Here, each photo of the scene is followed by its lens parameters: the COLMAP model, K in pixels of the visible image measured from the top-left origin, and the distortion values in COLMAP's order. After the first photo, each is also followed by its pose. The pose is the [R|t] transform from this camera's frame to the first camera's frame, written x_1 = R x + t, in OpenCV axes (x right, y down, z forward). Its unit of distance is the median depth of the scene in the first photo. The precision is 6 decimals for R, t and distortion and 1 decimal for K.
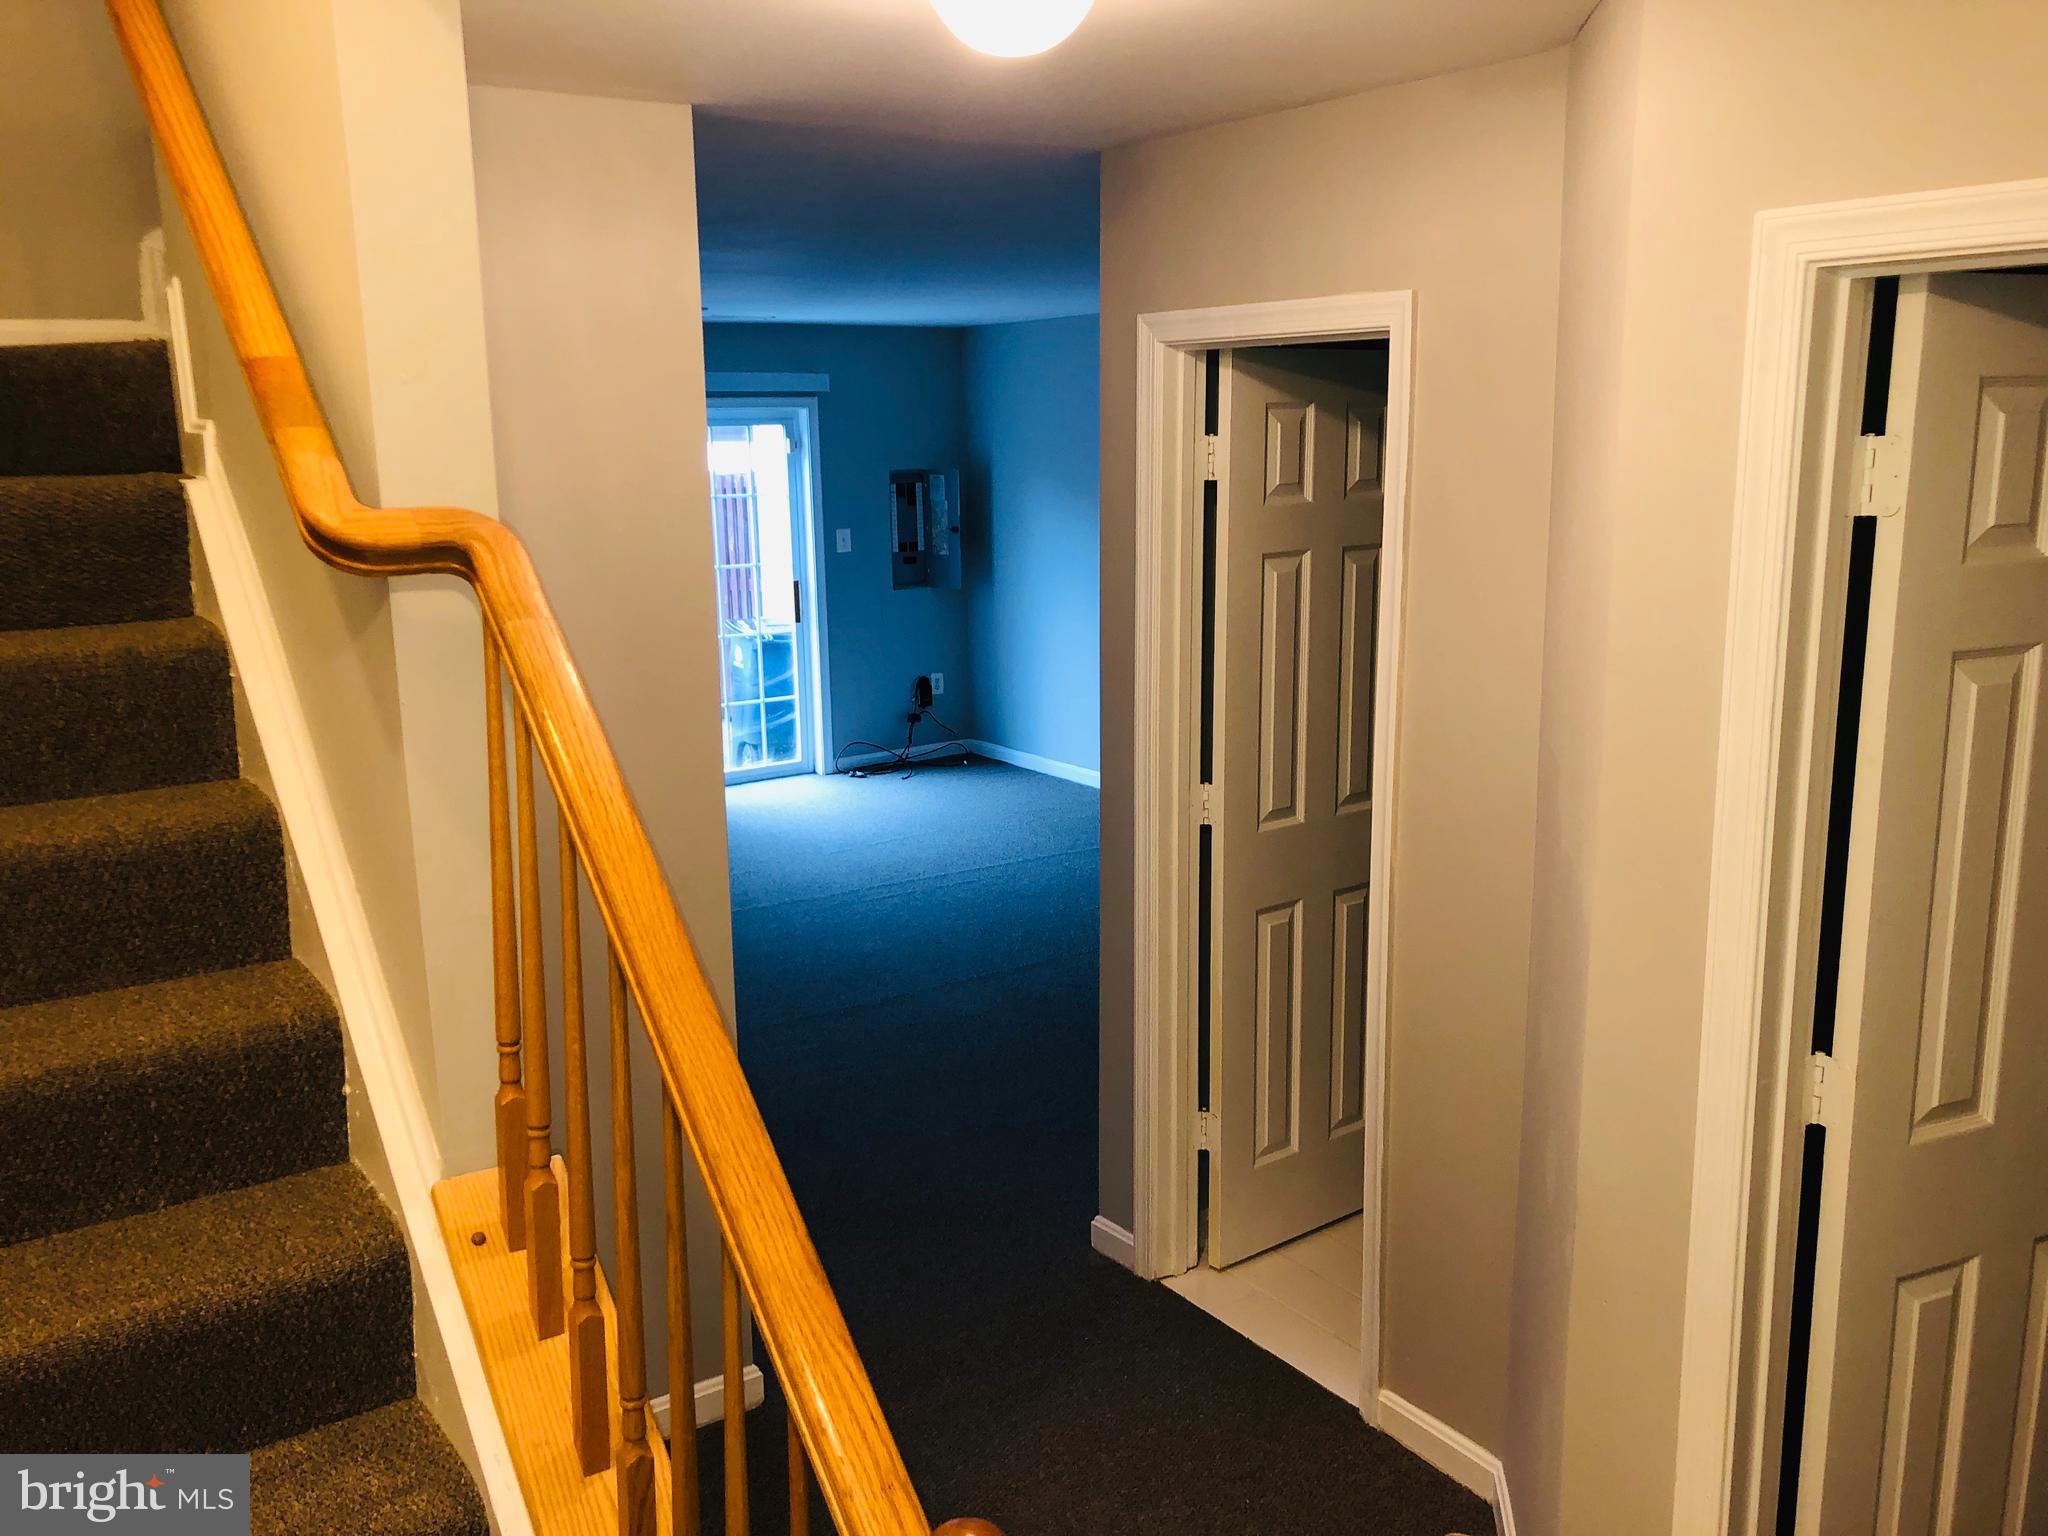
lens RADIAL K [[1668.9, 0, 1022.2], [0, 1668.9, 757.1], [0, 0, 1]] dist [0.075274, -0.000898]
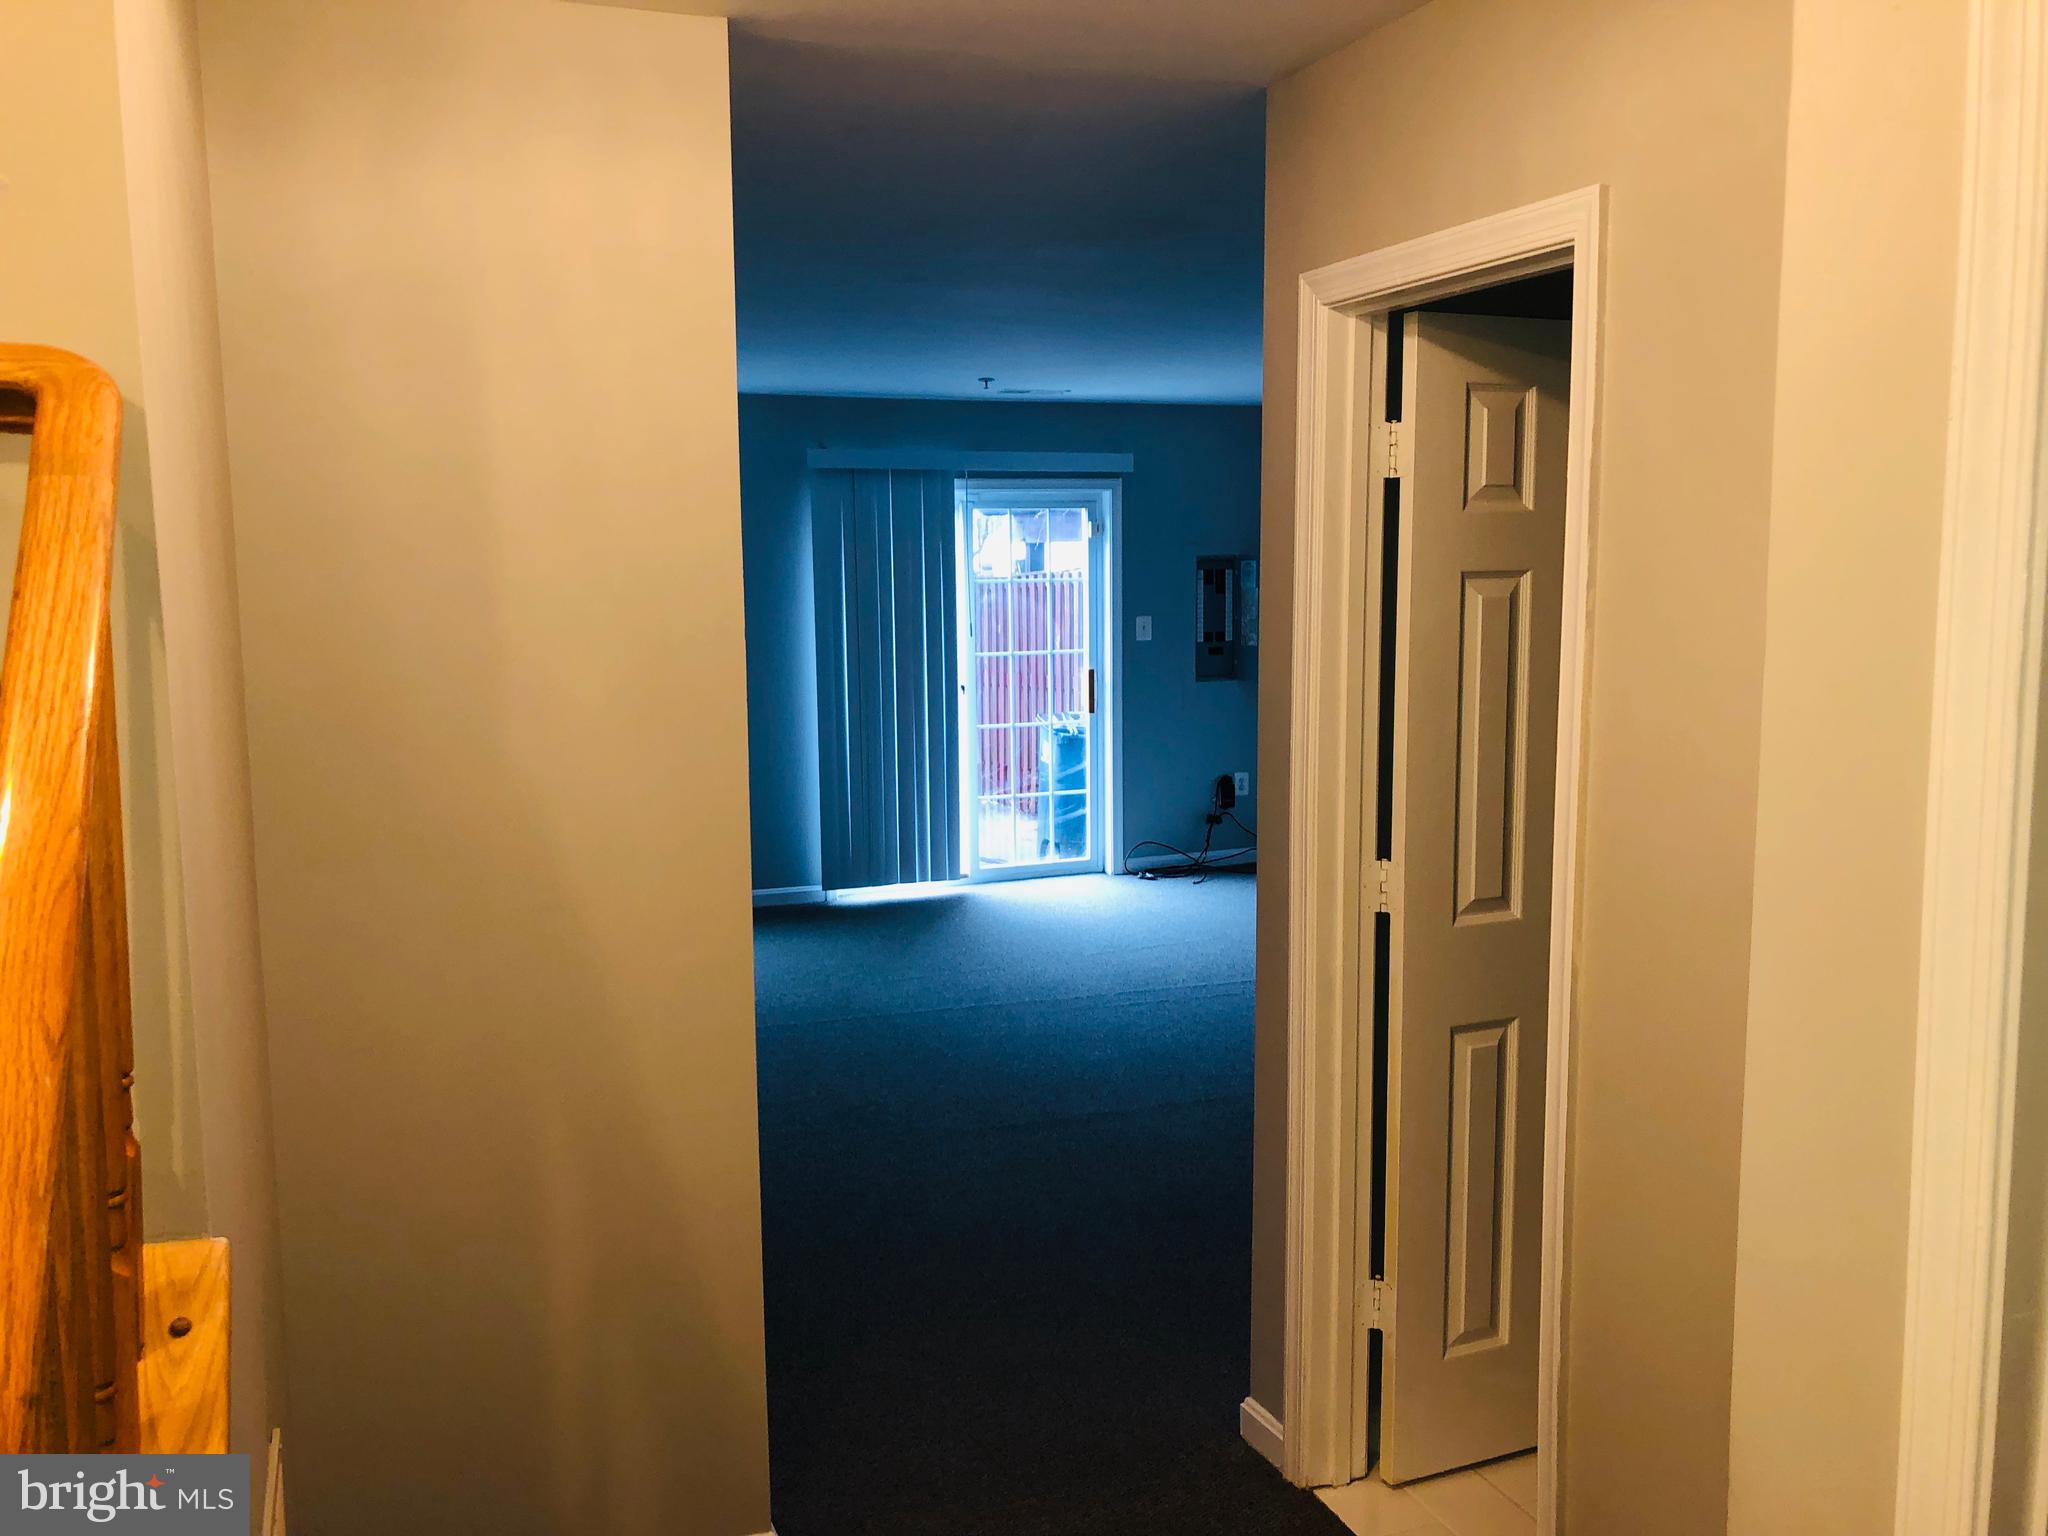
lens RADIAL K [[1653.9, 0, 1034.6], [0, 1653.9, 769.4], [0, 0, 1]] dist [0.011104, -0.001026]
pose [[0.970933, 0.032365, -0.237153, 0.124789], [-0.049029, 0.996699, -0.064708, 0.029624], [0.234276, 0.074454, 0.969315, 0.183305]]
